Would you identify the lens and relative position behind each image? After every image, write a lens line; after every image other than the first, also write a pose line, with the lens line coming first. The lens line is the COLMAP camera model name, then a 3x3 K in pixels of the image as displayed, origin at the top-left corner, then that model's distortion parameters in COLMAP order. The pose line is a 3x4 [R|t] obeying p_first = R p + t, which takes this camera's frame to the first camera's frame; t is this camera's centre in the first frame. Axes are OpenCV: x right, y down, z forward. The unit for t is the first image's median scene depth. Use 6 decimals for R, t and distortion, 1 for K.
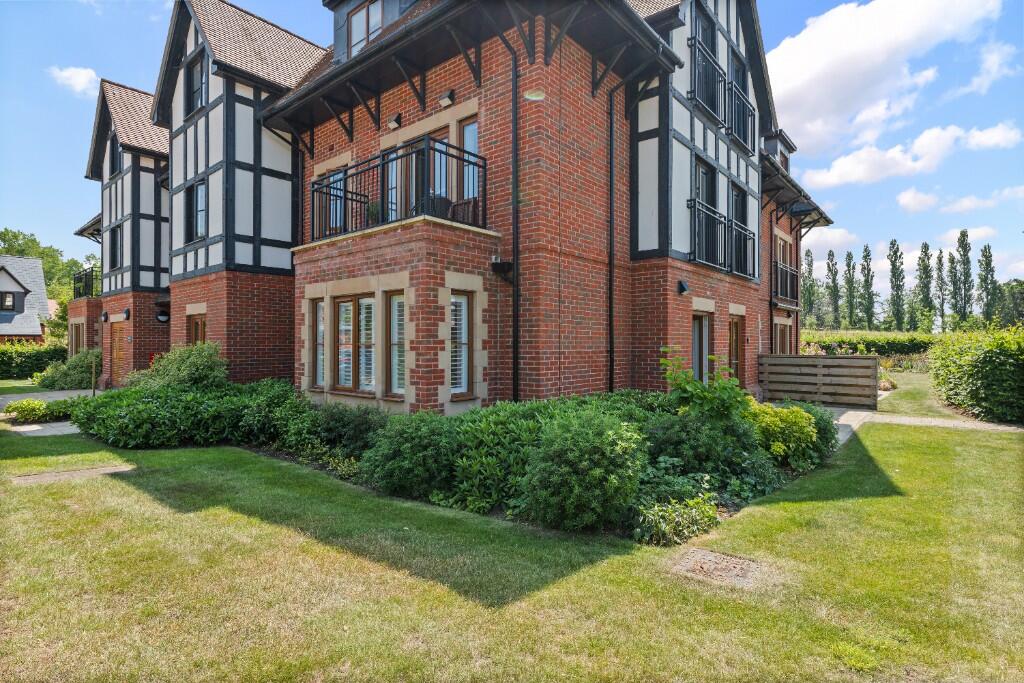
lens RADIAL K [[537.6, 0, 510.5], [0, 537.6, 342.3], [0, 0, 1]] dist [0.001816, 0.000353]
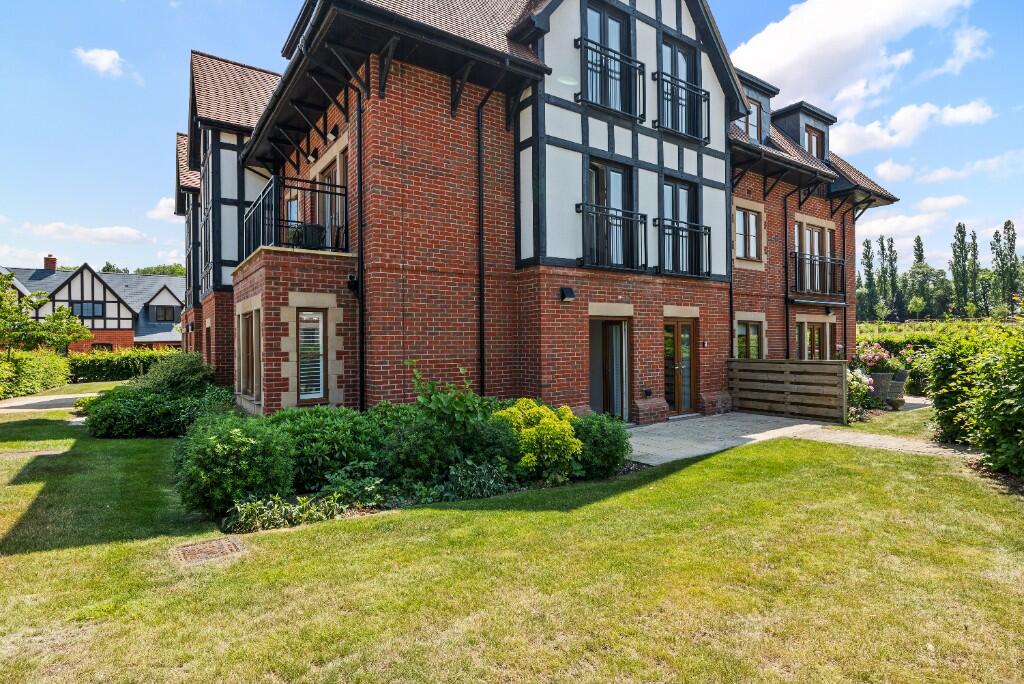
lens RADIAL K [[537.6, 0, 460.2], [0, 537.6, 343.7], [0, 0, 1]] dist [0.001816, 0.000353]
pose [[0.963568, -0.011307, -0.267226, 0.432159], [0.011795, 0.999930, 0.000221, -0.014689], [0.267205, -0.003365, 0.963634, -0.005753]]
